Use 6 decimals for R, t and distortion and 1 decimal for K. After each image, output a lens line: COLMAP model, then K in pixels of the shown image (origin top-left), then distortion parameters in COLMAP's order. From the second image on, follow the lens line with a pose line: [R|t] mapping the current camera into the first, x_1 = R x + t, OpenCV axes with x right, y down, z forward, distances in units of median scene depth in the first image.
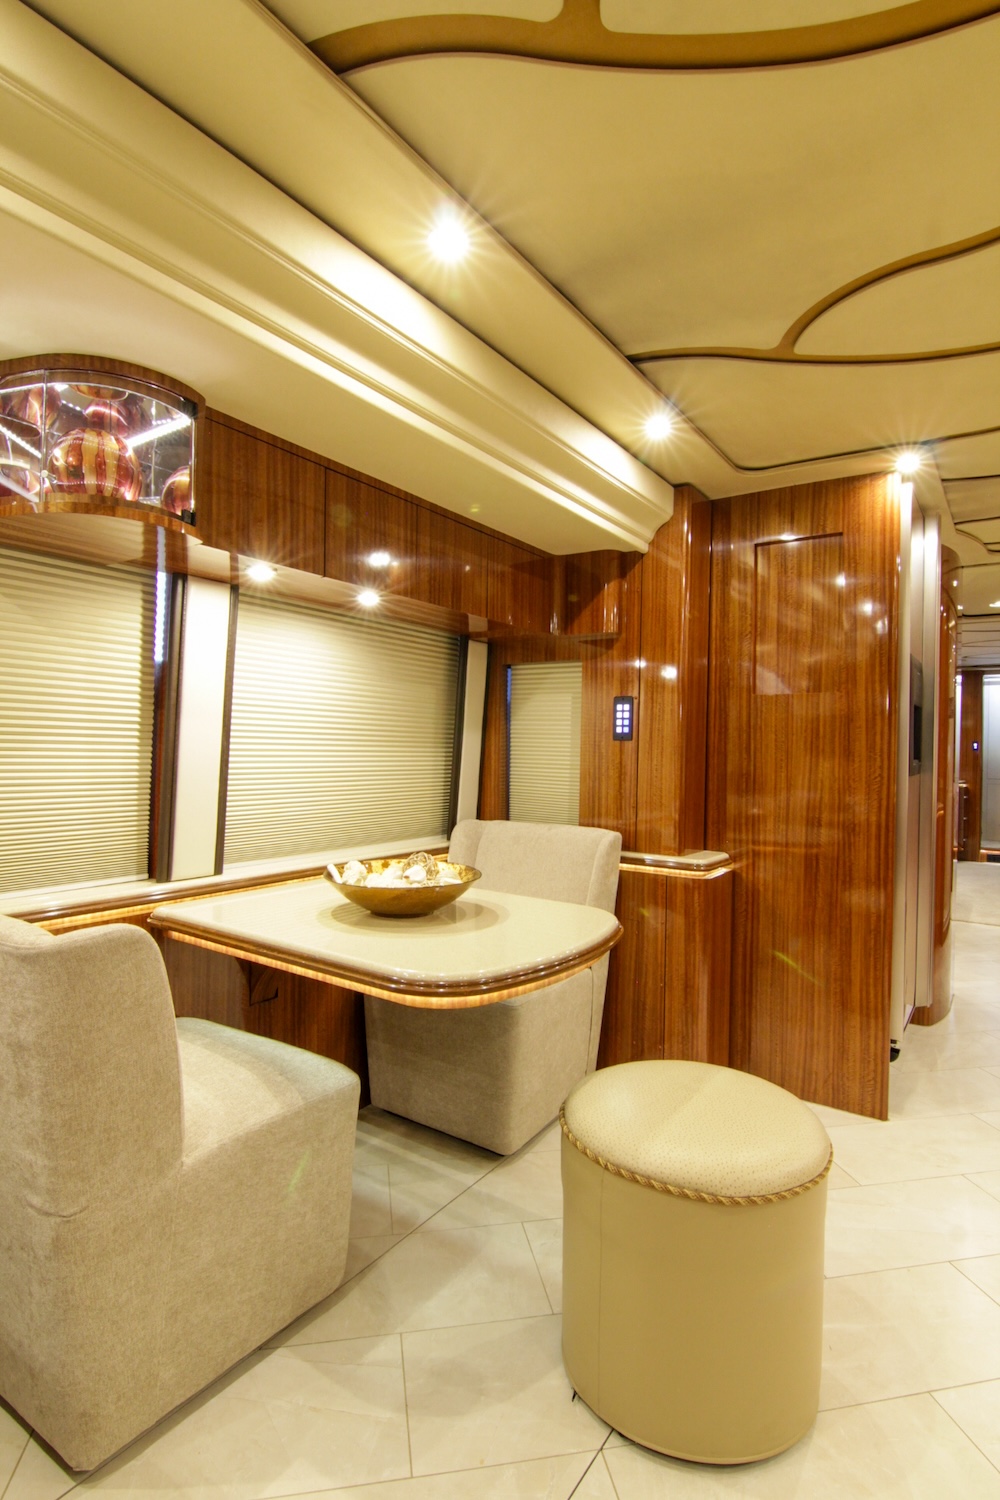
lens RADIAL K [[762.4, 0, 502.7], [0, 762.4, 752.4], [0, 0, 1]] dist [-0.005536, -0.012324]
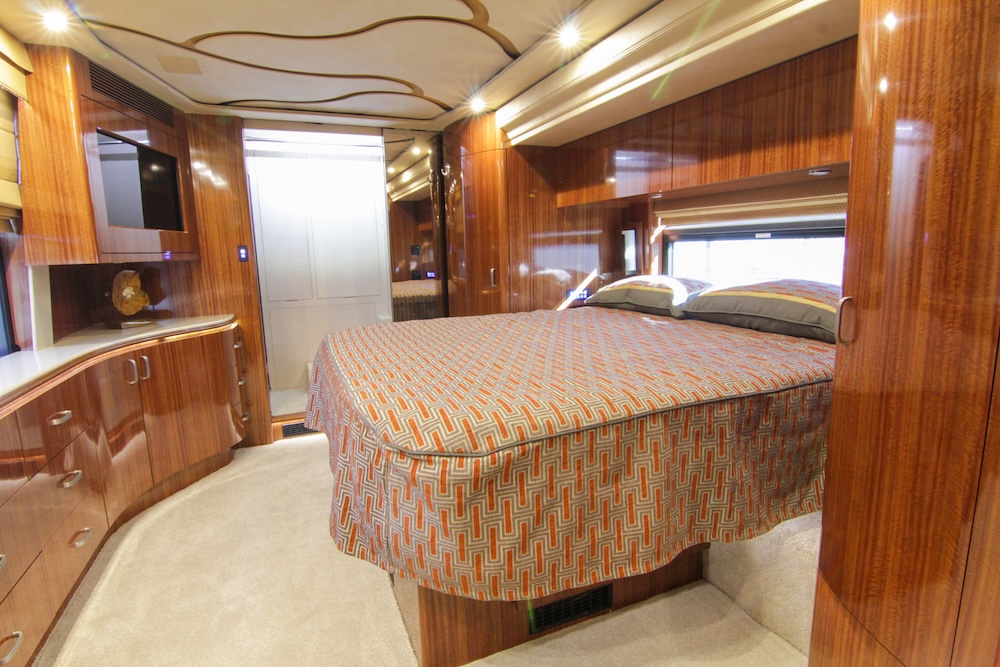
lens RADIAL K [[508.3, 0, 504.5], [0, 508.3, 330.5], [0, 0, 1]] dist [-0.005536, -0.012324]
pose [[0.535051, -0.164071, 0.828735, 1.226608], [0.038957, 0.984708, 0.169799, -0.026968], [-0.843921, -0.058566, 0.533261, 1.912237]]
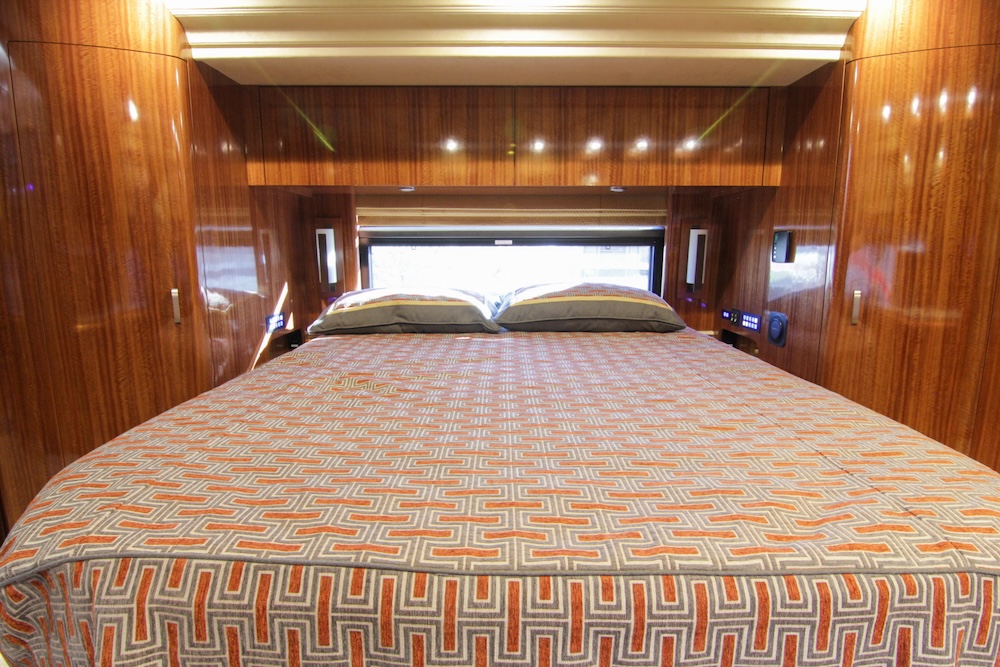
lens RADIAL K [[508.3, 0, 501.1], [0, 508.3, 331.2], [0, 0, 1]] dist [-0.005536, -0.012324]
pose [[-0.563705, -0.147975, 0.812613, 1.322735], [-0.002802, 0.984159, 0.177269, -0.026869], [-0.825972, 0.097650, -0.555190, 2.152961]]
